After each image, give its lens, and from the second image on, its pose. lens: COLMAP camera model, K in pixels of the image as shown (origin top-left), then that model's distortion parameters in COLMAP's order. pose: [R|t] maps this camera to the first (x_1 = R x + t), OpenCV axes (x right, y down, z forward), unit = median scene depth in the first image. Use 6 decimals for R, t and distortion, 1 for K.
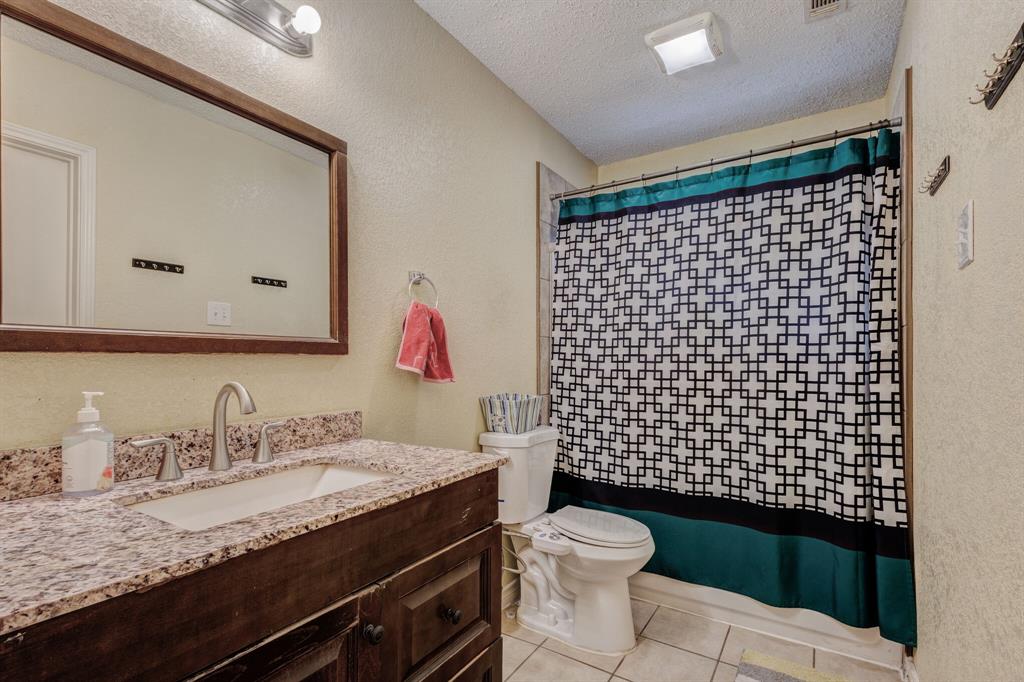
lens RADIAL K [[471.8, 0, 516.4], [0, 471.8, 363.8], [0, 0, 1]] dist [0.011850, -0.002769]
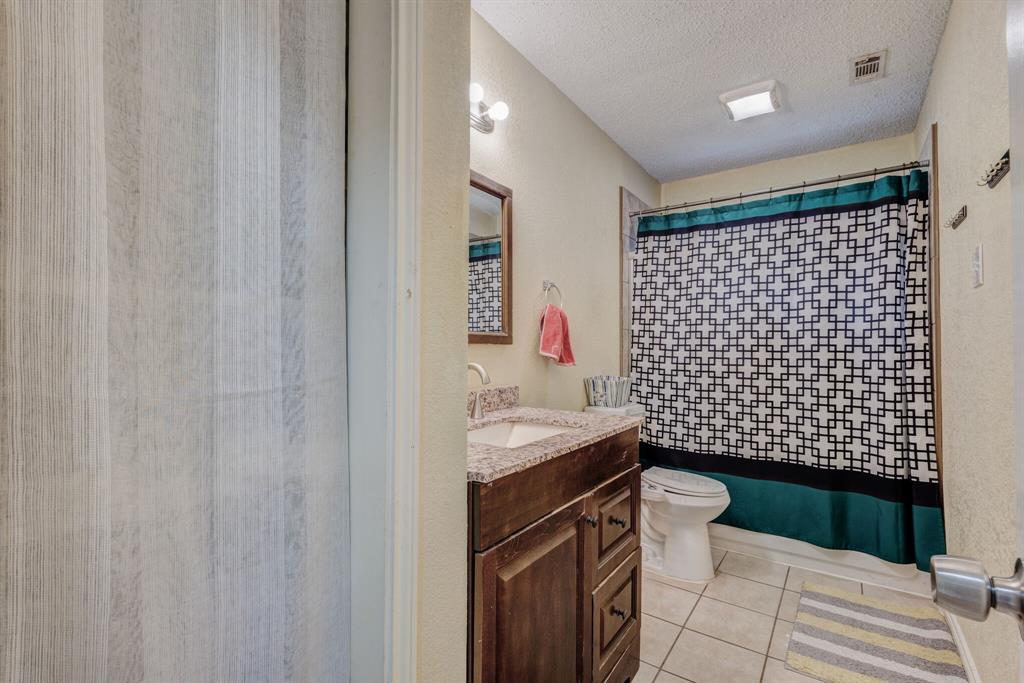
lens RADIAL K [[471.8, 0, 511.9], [0, 471.8, 341.2], [0, 0, 1]] dist [0.011850, -0.002769]
pose [[0.999319, 0.005226, -0.036522, -0.241327], [-0.005988, 0.999766, -0.020776, -0.000256], [0.036405, 0.020981, 0.999117, -0.284115]]
